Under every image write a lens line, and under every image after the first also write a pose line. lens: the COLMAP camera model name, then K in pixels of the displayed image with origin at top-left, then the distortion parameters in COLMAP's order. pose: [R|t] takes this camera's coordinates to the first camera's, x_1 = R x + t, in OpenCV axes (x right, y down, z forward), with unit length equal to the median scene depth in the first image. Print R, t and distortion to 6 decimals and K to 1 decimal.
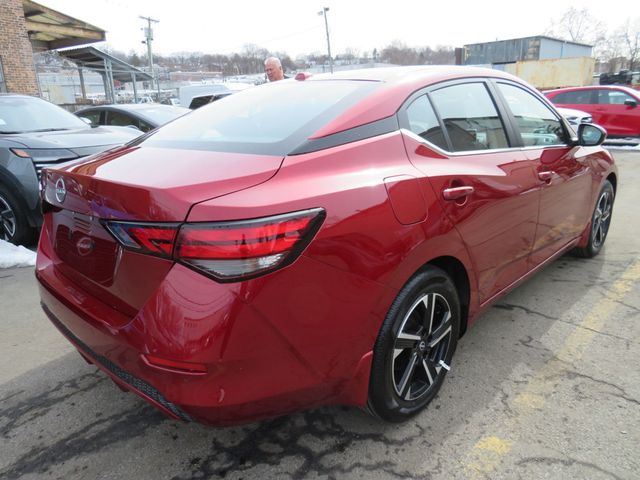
lens RADIAL K [[466.4, 0, 315.3], [0, 466.4, 238.5], [0, 0, 1]] dist [-0.042822, 0.015954]
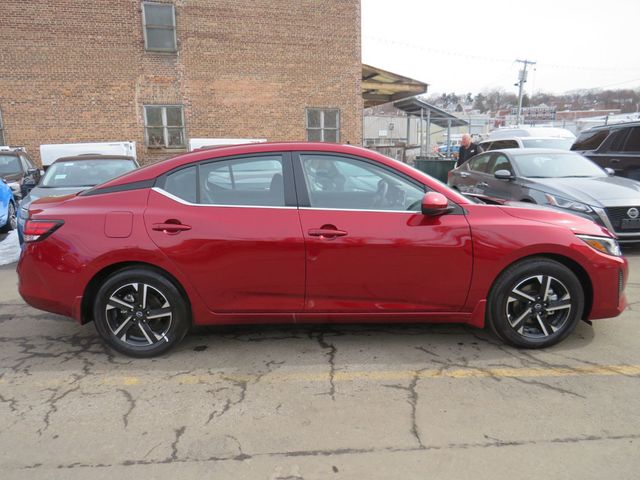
lens RADIAL K [[466.4, 0, 308.7], [0, 466.4, 236.1], [0, 0, 1]] dist [-0.042822, 0.015954]
pose [[0.707001, 0.139252, -0.693368, 0.192466], [-0.197098, 0.980375, -0.004079, -0.017307], [0.679193, 0.139545, 0.720572, 0.018152]]
